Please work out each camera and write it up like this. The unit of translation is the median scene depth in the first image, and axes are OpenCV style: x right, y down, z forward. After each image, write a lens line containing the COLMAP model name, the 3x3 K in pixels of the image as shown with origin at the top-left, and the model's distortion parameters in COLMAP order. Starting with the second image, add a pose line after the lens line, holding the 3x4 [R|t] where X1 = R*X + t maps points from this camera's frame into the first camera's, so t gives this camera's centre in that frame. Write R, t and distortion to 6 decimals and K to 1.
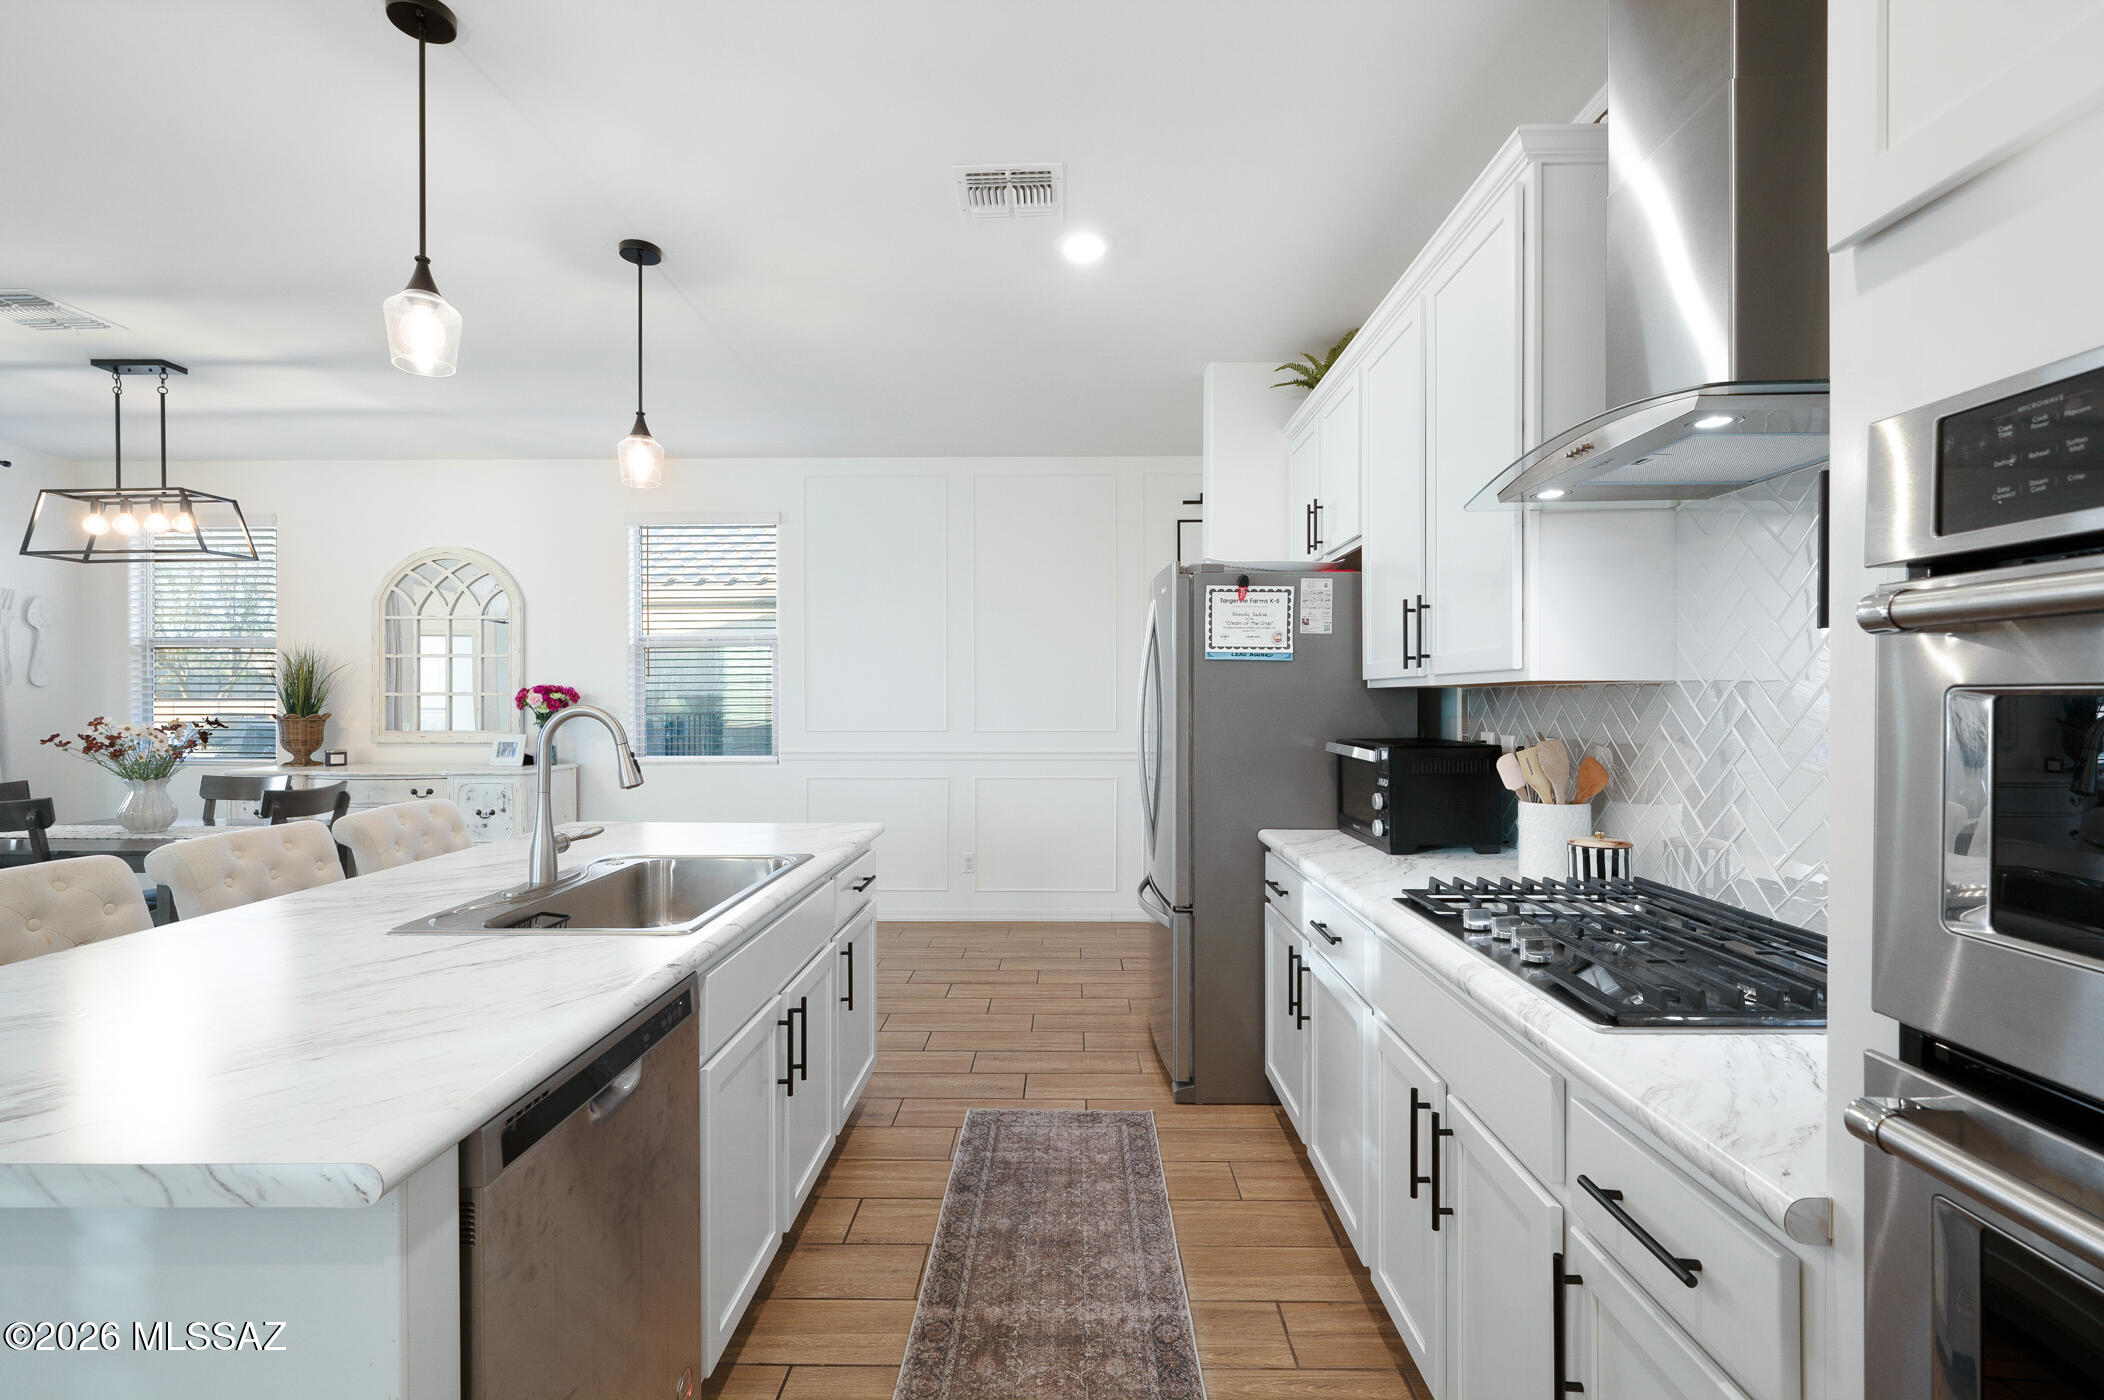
lens RADIAL K [[933.3, 0, 1052.0], [0, 933.3, 700.0], [0, 0, 1]] dist [0.000088, -0.000033]
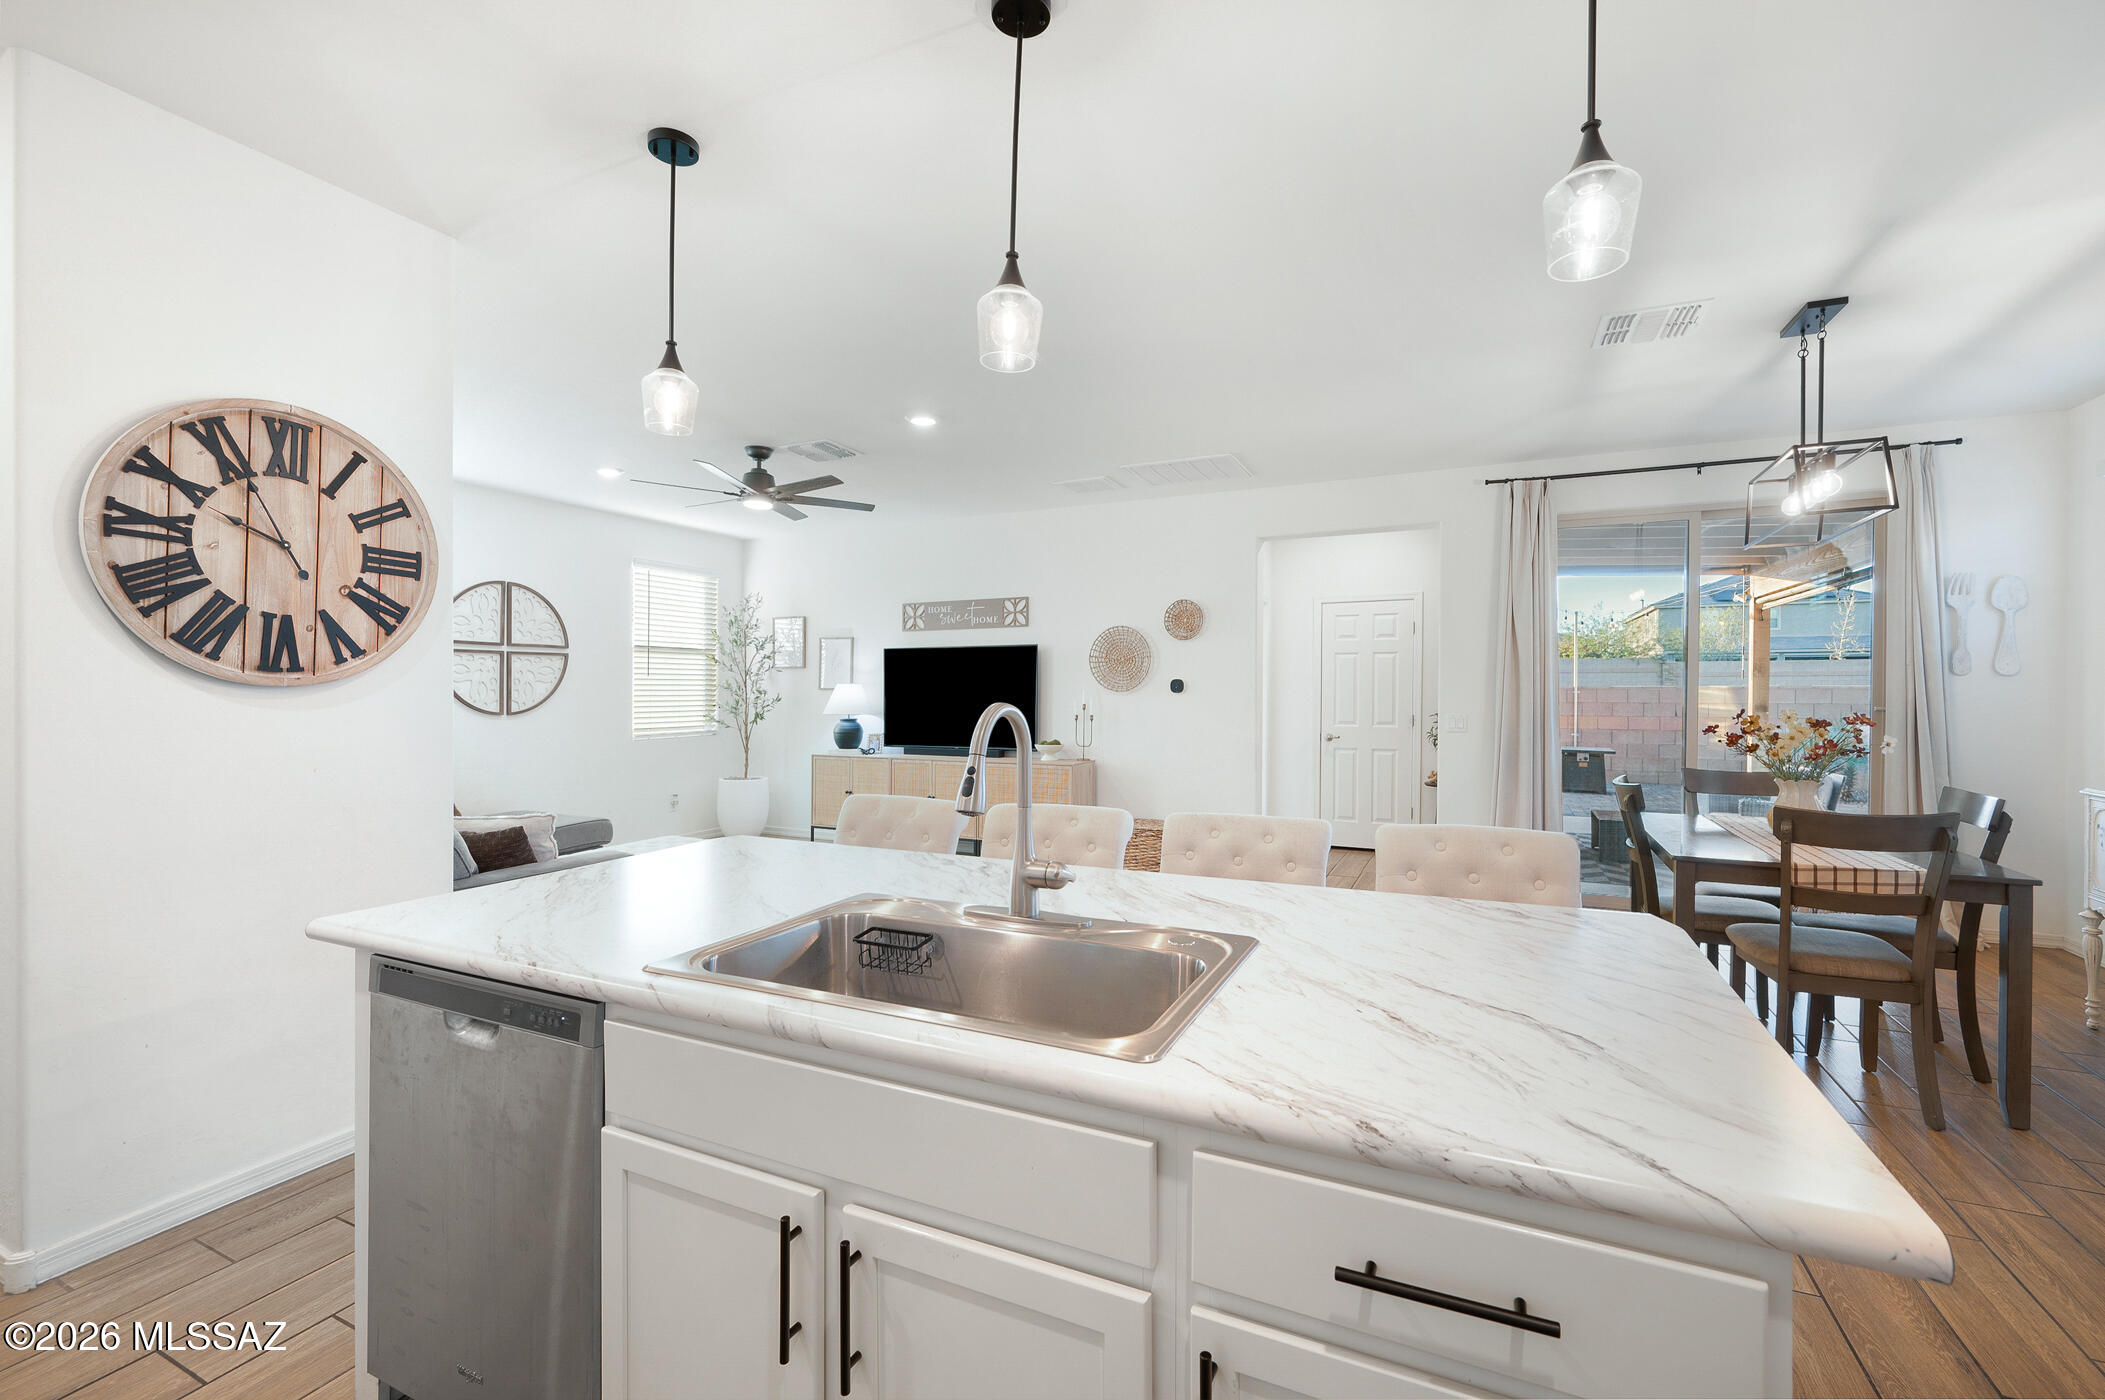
lens RADIAL K [[881.0, 0, 1063.4], [0, 881.0, 687.7], [0, 0, 1]] dist [-0.001933, -0.000402]
pose [[-0.409555, -0.002194, -0.912283, 0.108051], [0.002773, 0.999989, -0.003649, -0.003551], [0.912281, -0.004024, -0.409544, 0.933741]]
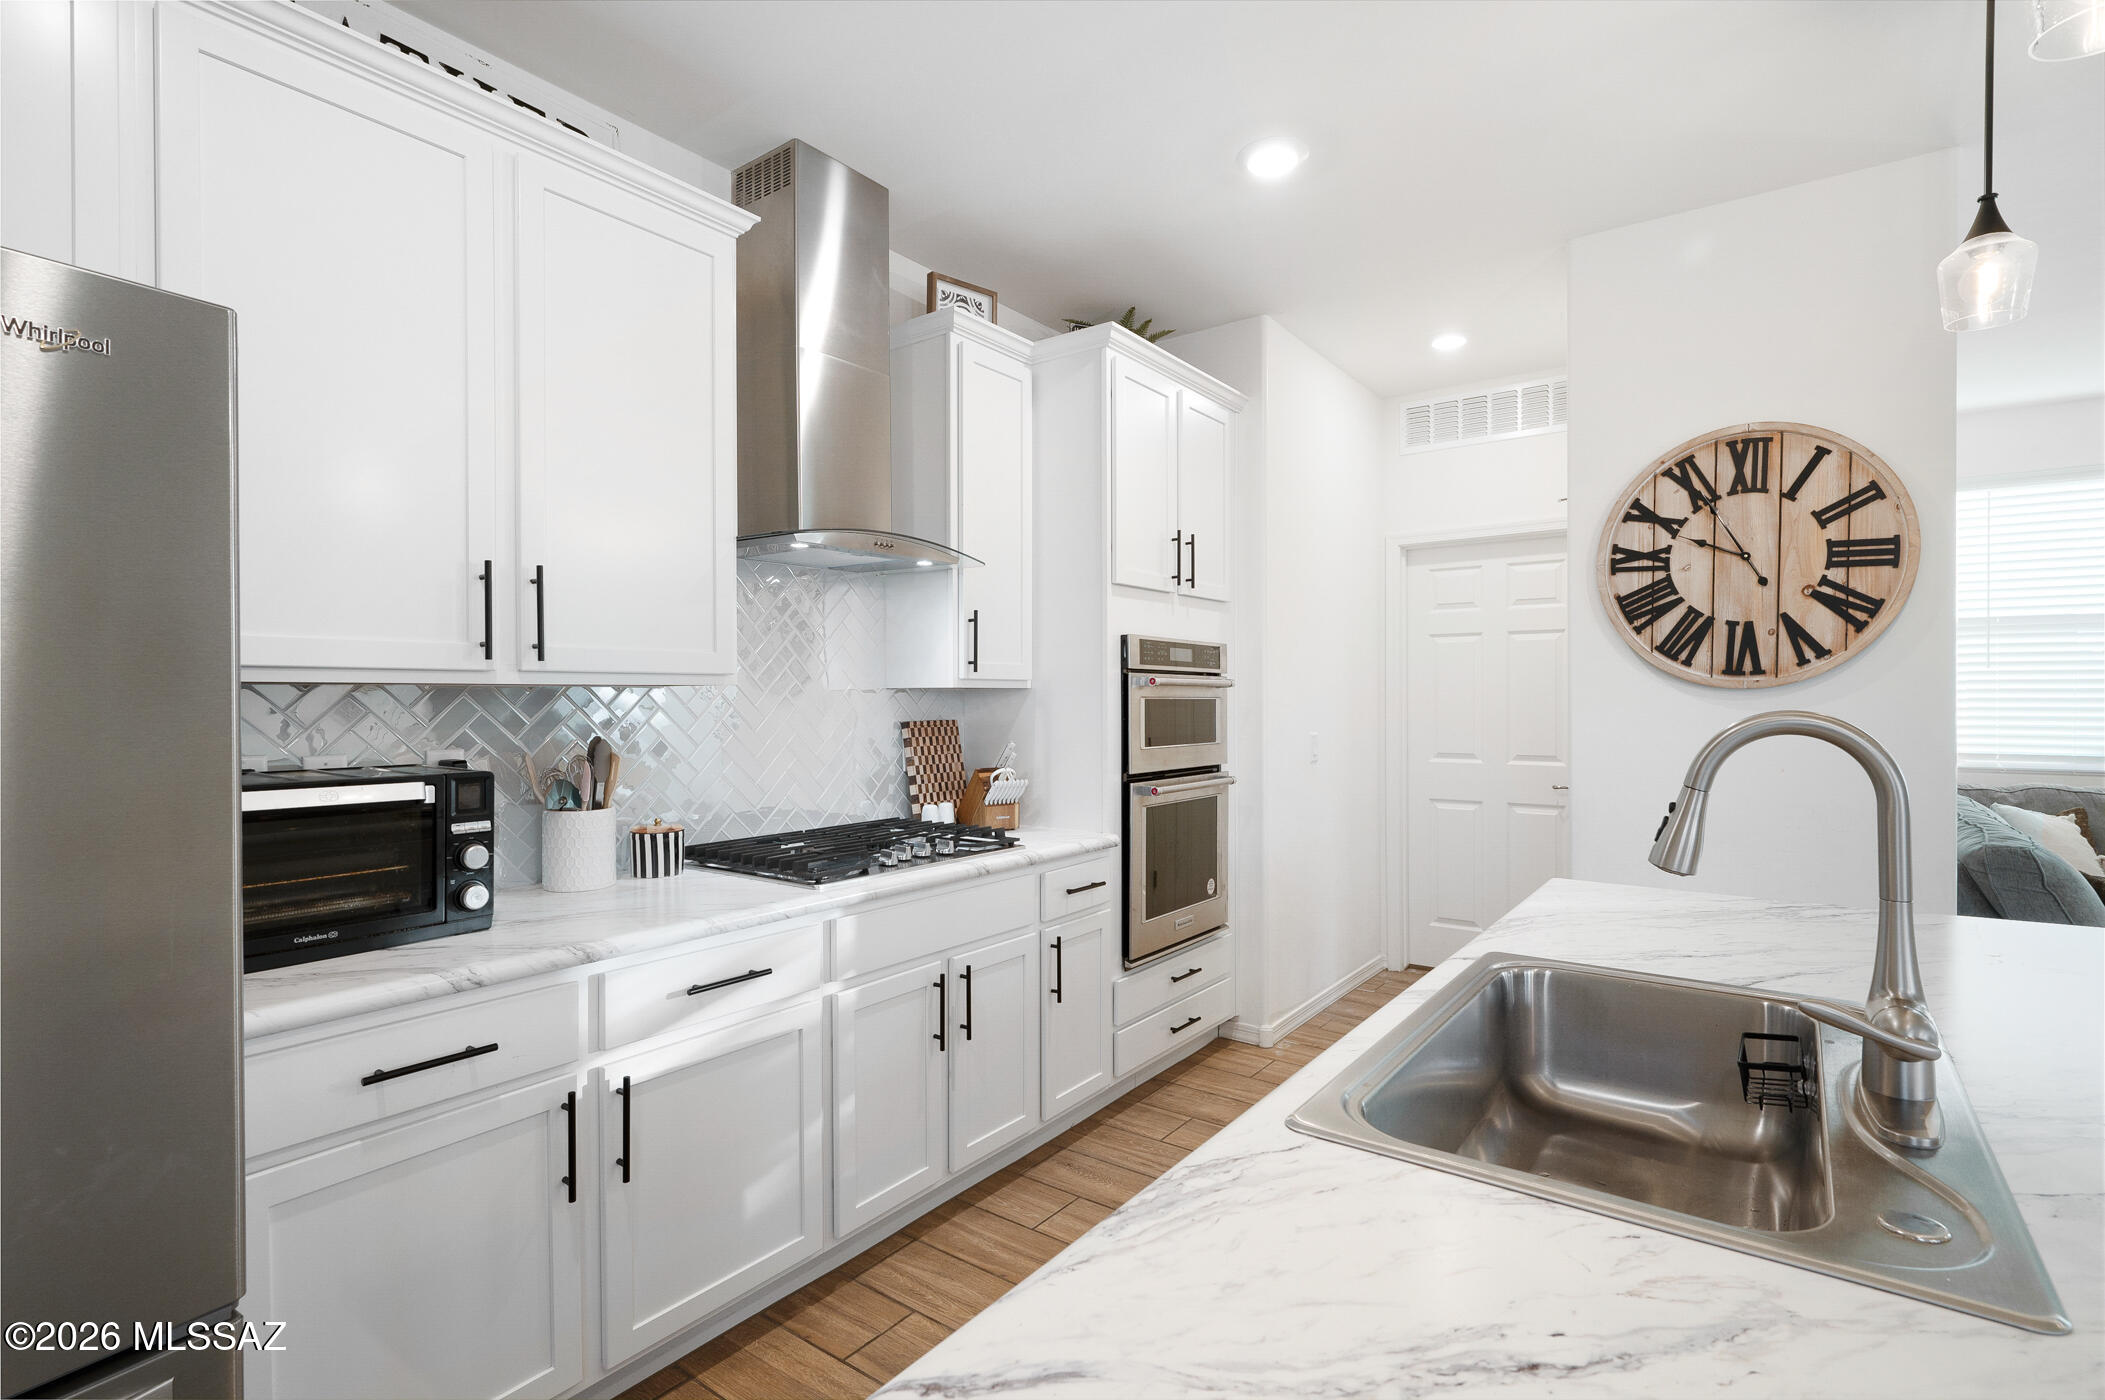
lens RADIAL K [[1005.8, 0, 1061.1], [0, 1005.8, 699.7], [0, 0, 1]] dist [0.002385, 0.000100]
pose [[-0.817486, 0.000631, 0.575948, -0.340761], [0.002762, 0.999992, 0.002826, -0.003358], [-0.575942, 0.003901, -0.817481, 1.138903]]
